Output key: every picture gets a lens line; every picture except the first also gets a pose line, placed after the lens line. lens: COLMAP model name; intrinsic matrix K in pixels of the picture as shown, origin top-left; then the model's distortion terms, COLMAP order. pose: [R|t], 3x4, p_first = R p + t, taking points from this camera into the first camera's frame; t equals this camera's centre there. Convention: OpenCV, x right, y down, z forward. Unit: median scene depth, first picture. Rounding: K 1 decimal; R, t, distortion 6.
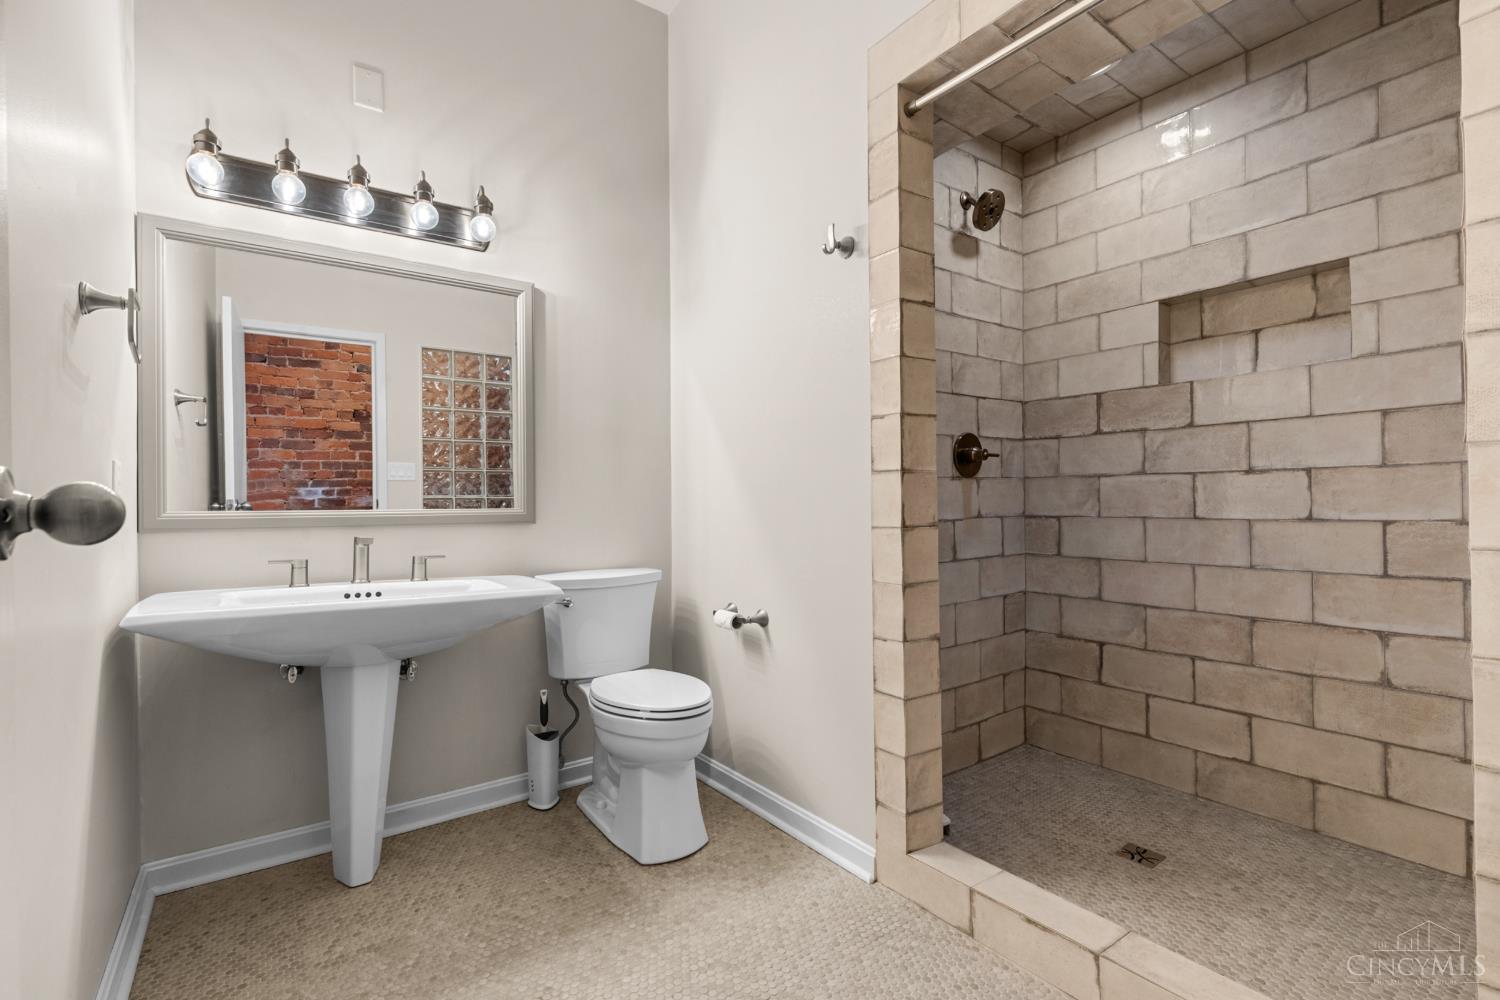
lens RADIAL K [[673.6, 0, 738.9], [0, 673.6, 488.5], [0, 0, 1]] dist [0.004549, -0.000394]
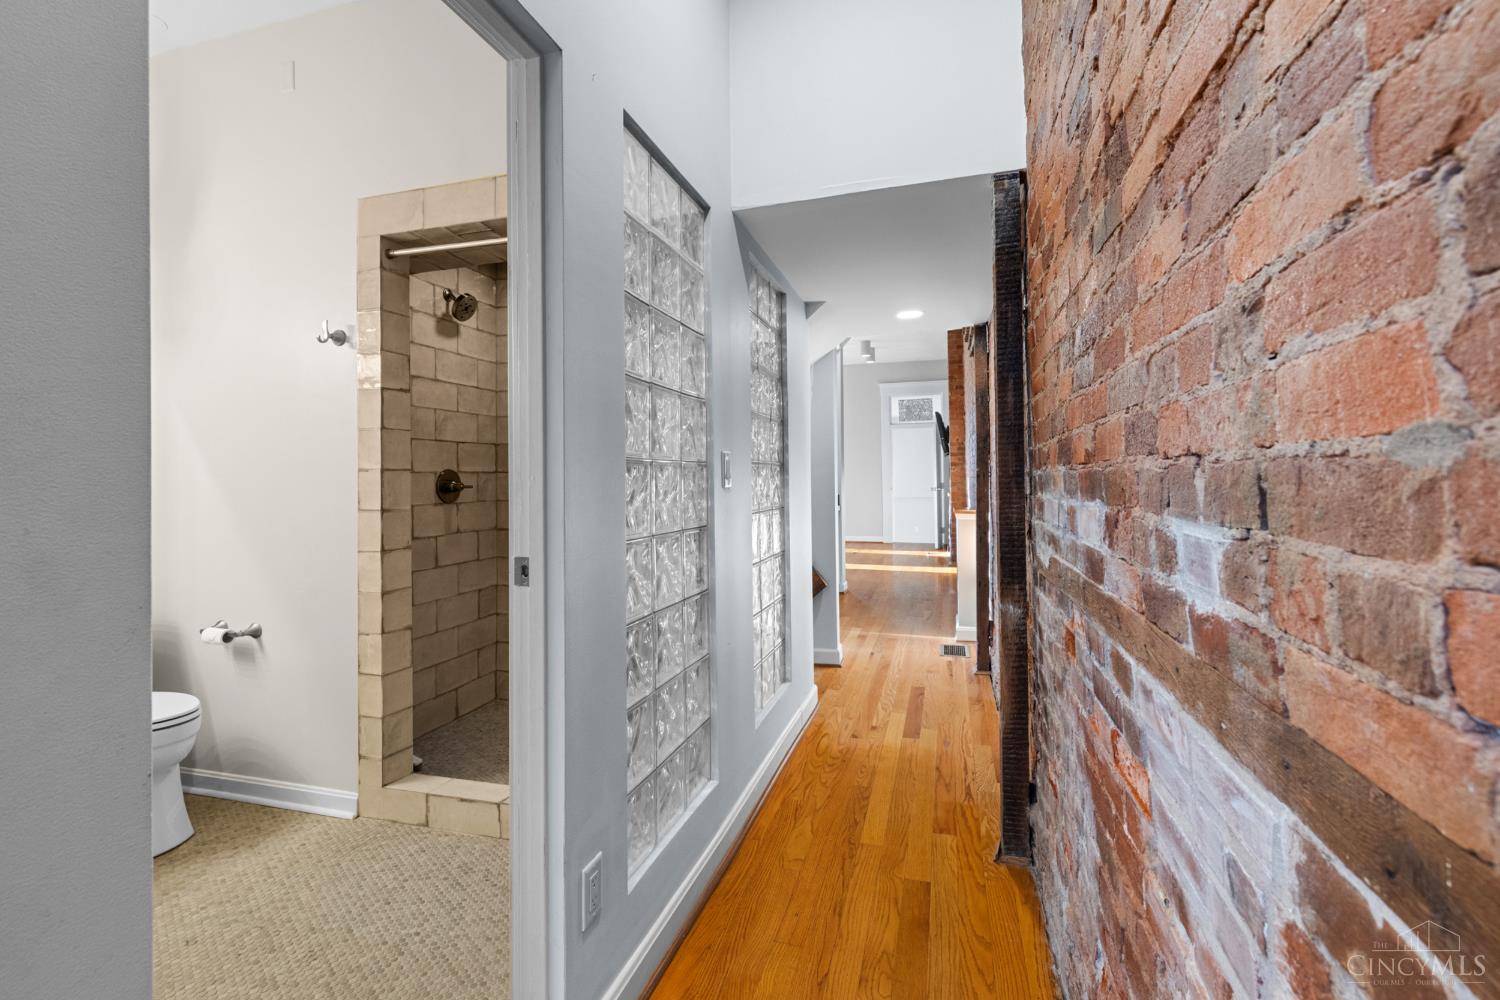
lens RADIAL K [[682.1, 0, 742.8], [0, 682.1, 474.5], [0, 0, 1]] dist [0.002613, -0.000109]
pose [[0.791545, 0.009980, 0.611029, -0.024232], [-0.010681, 0.999940, -0.002496, -0.089117], [-0.611017, -0.004551, 0.791604, -0.479628]]
